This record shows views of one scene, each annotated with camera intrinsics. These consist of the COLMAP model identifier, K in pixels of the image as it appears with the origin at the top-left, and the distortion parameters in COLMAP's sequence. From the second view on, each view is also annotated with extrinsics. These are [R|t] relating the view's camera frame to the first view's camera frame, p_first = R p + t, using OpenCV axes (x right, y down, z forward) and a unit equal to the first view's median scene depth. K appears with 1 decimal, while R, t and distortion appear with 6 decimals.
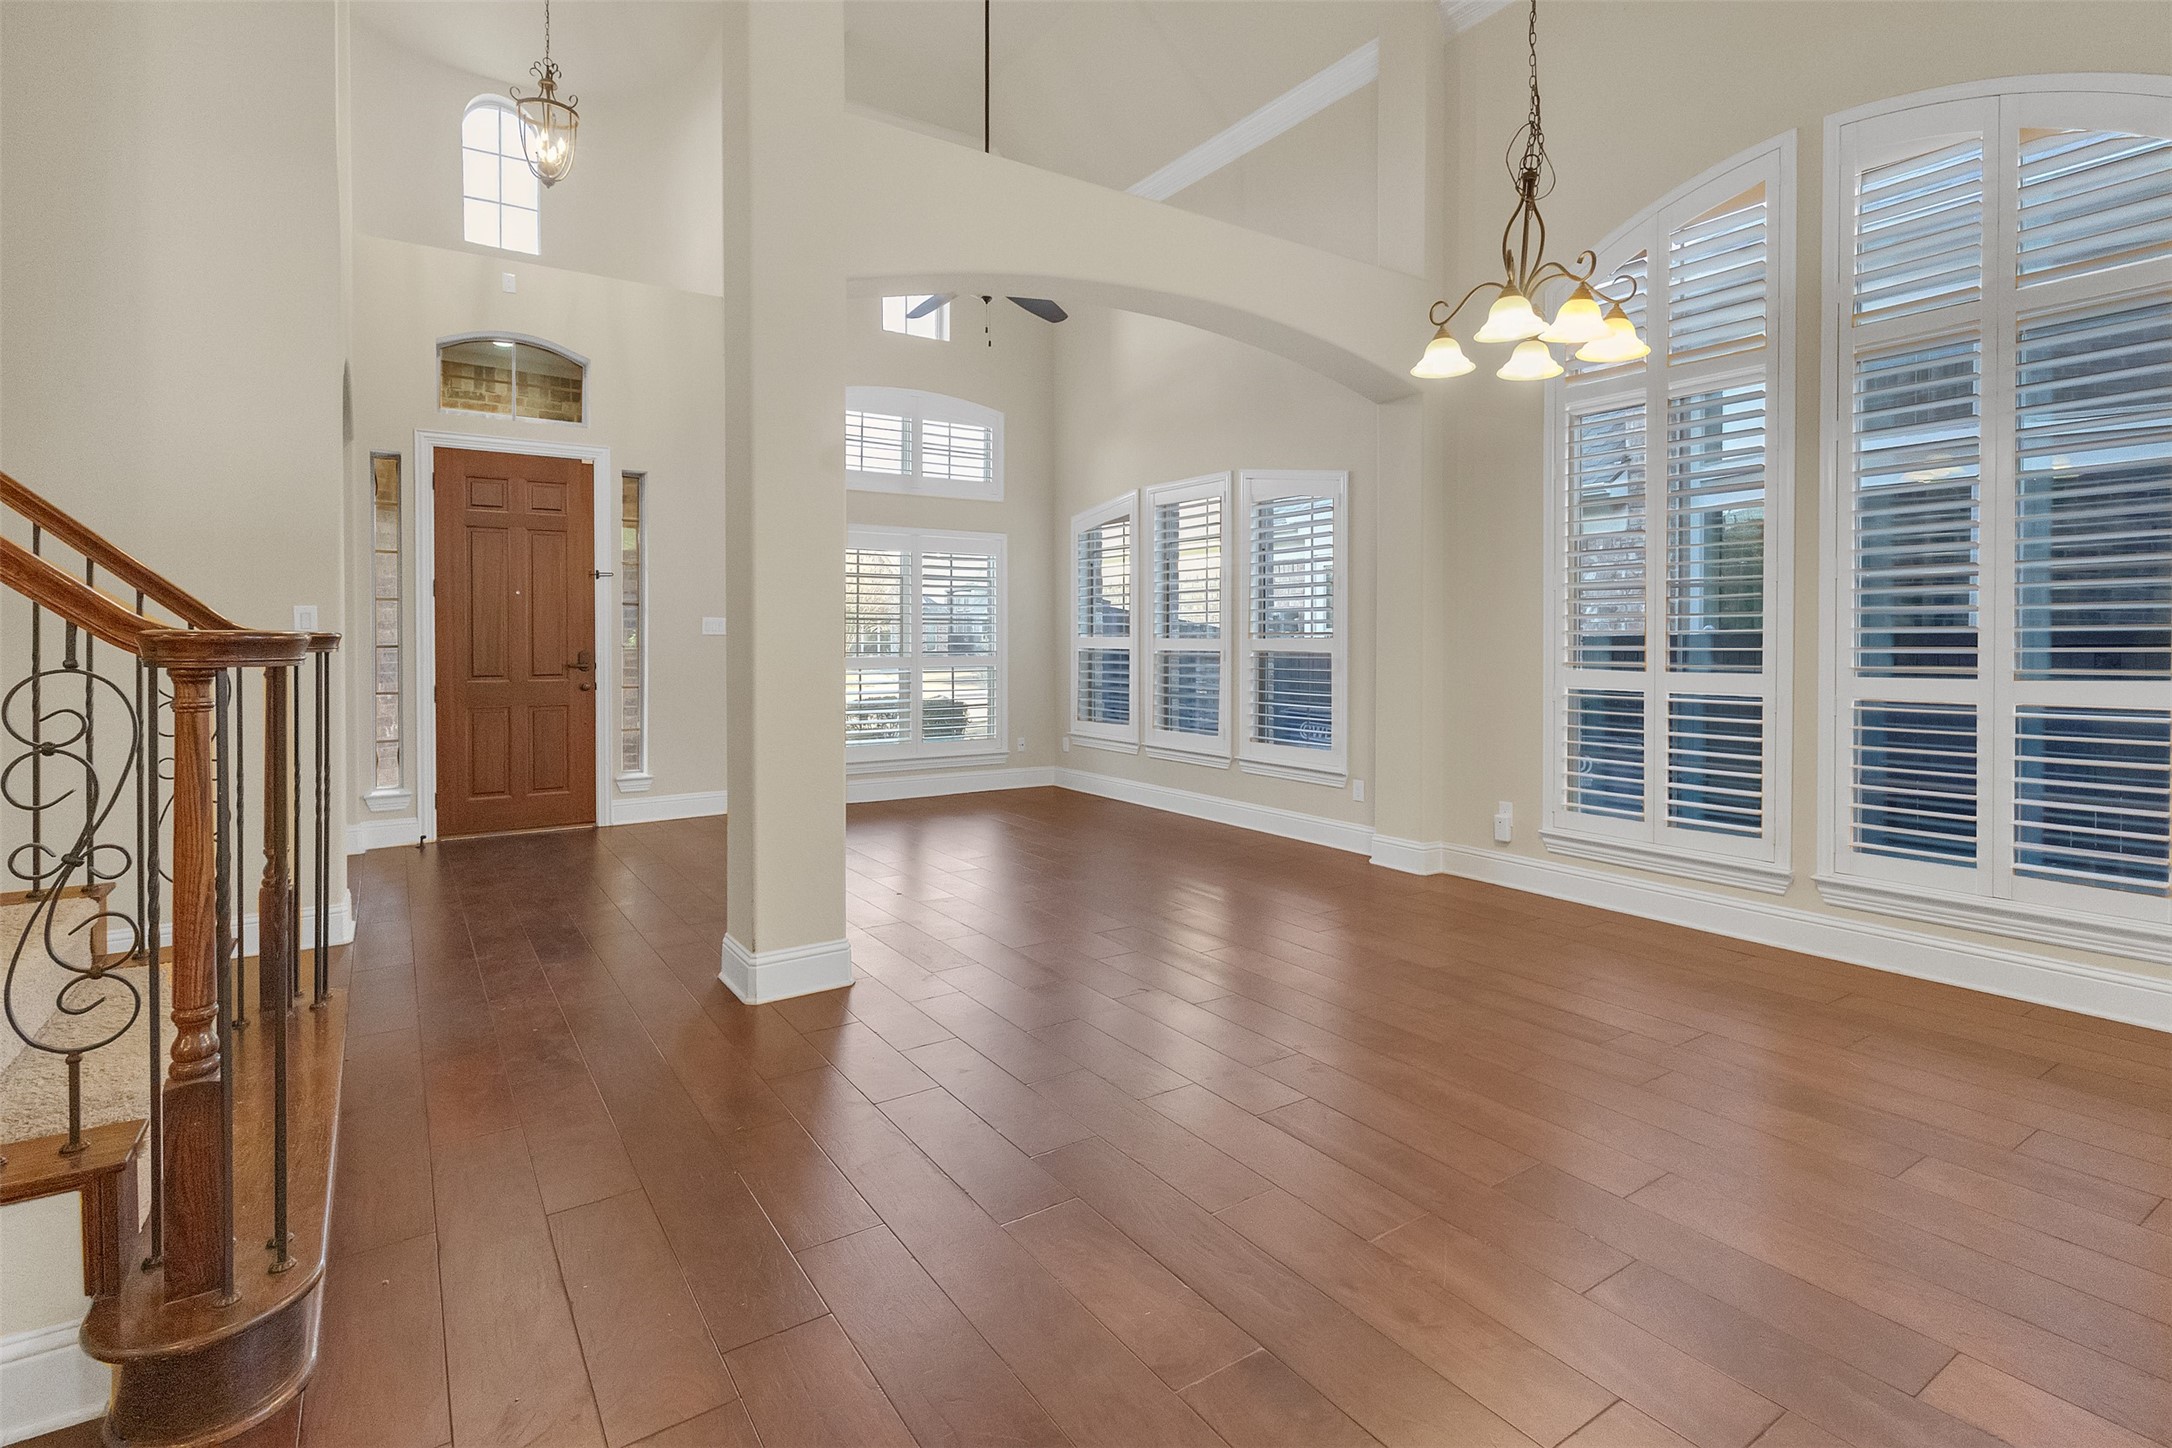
lens RADIAL K [[1038.4, 0, 1072.0], [0, 1038.4, 641.4], [0, 0, 1]] dist [0.000659, 0.000392]
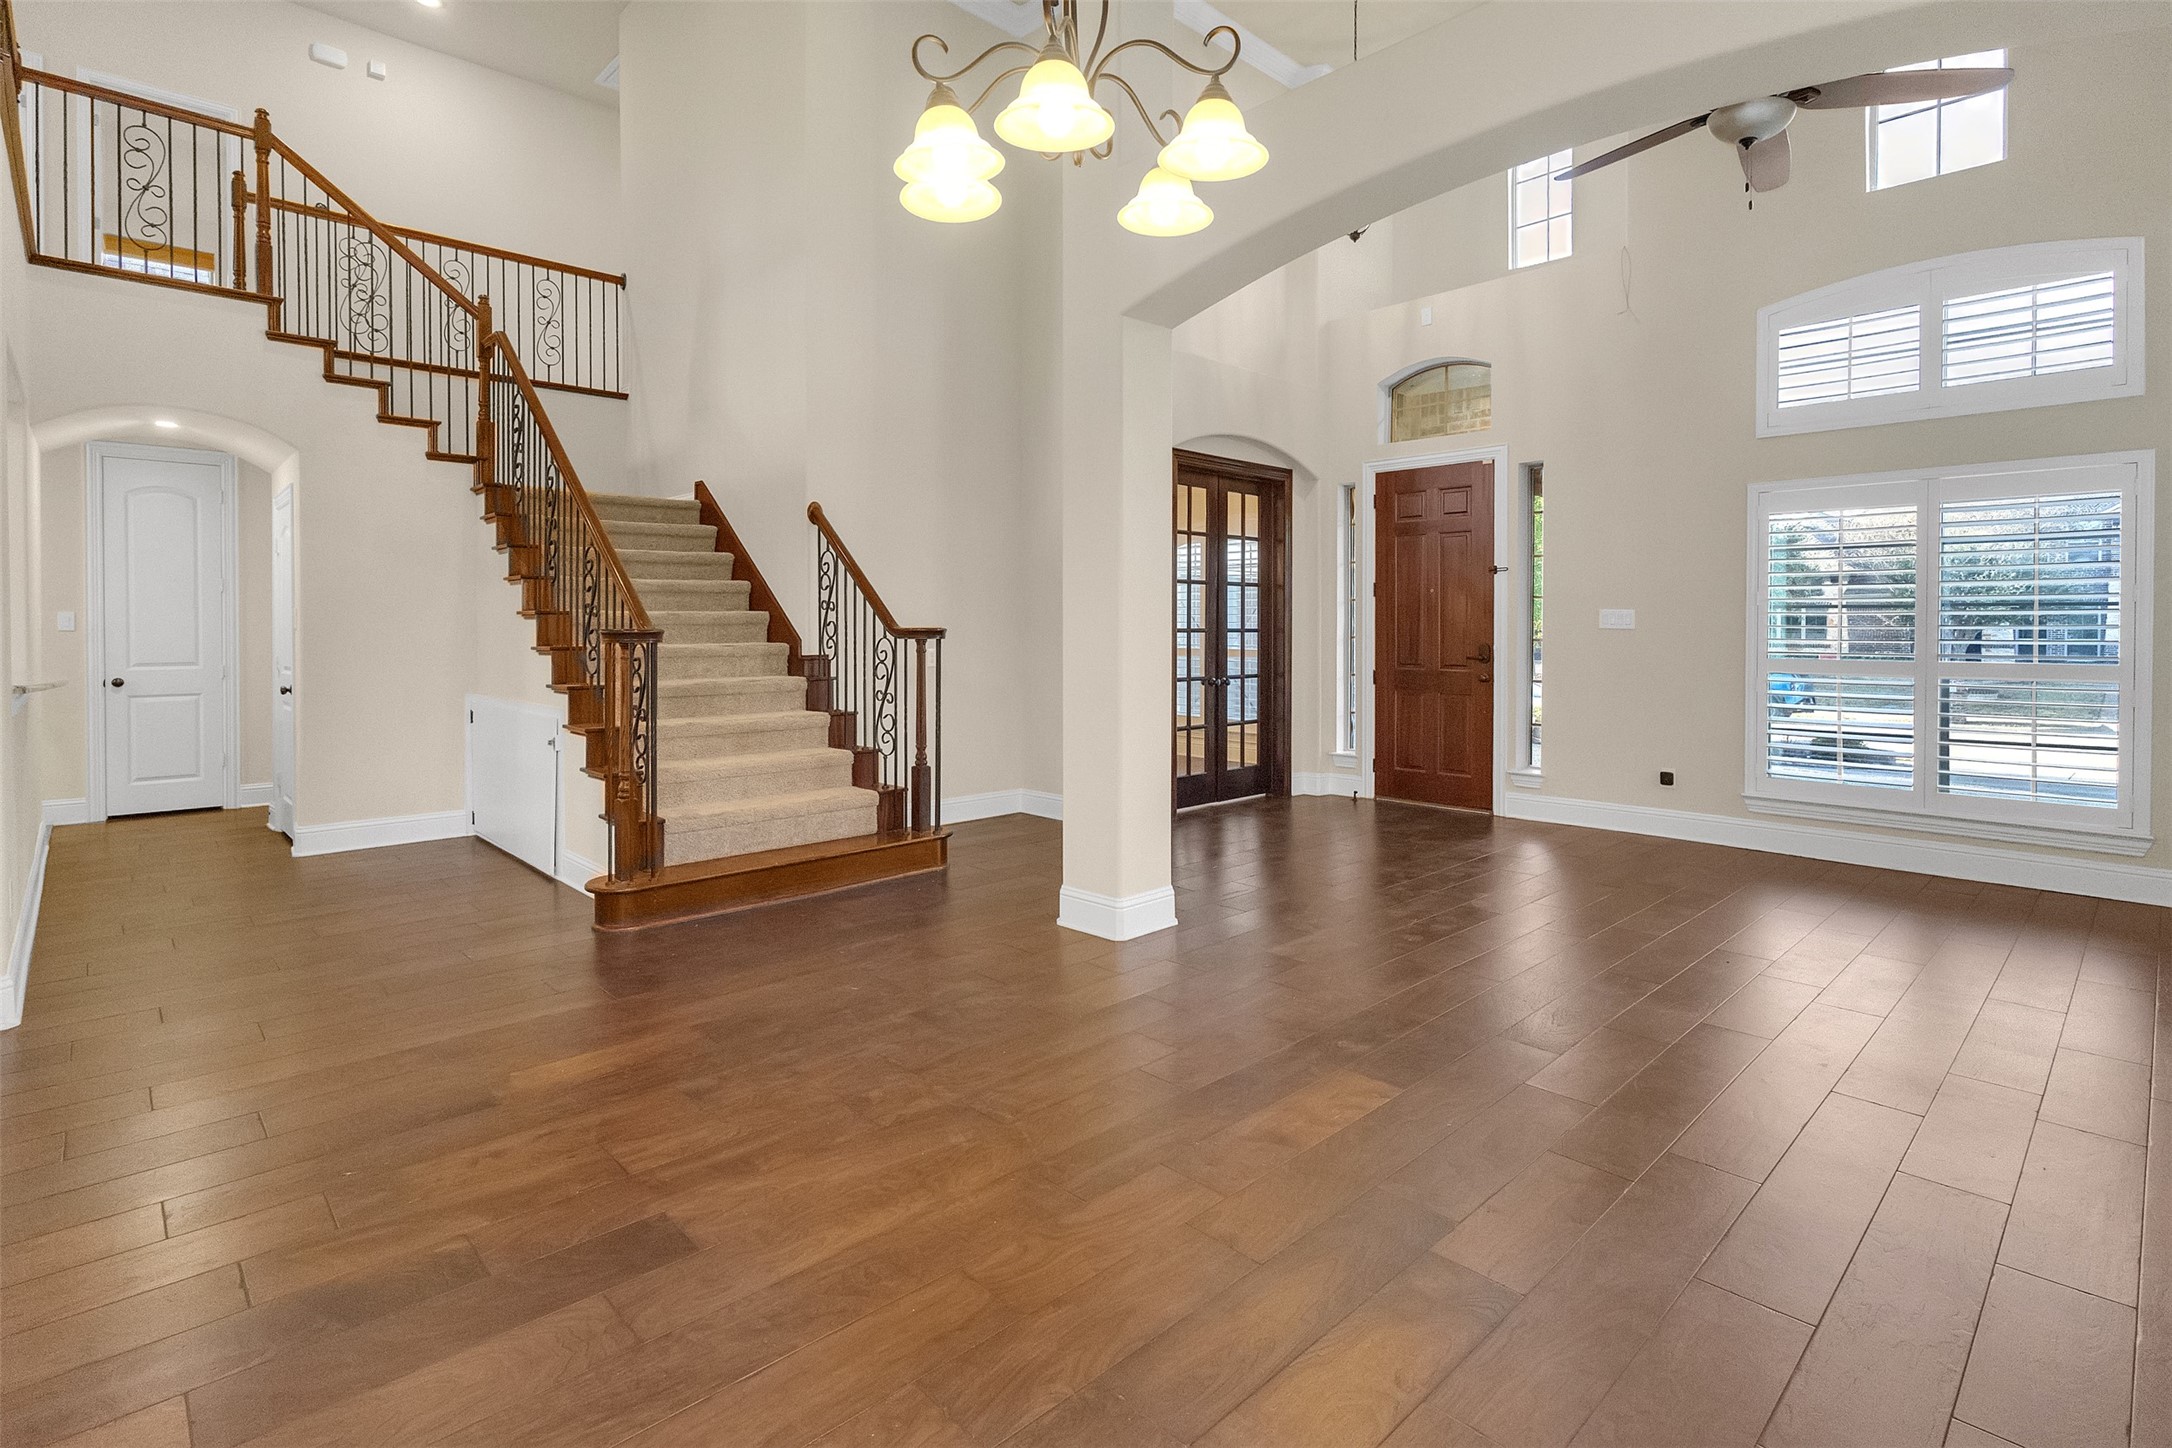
lens RADIAL K [[1038.4, 0, 1072.0], [0, 1038.4, 641.4], [0, 0, 1]] dist [0.000659, 0.000392]
pose [[0.178502, 0.015161, -0.983823, 0.479164], [-0.005254, 0.999882, 0.014455, -0.006293], [0.983926, 0.002589, 0.178560, 0.405889]]
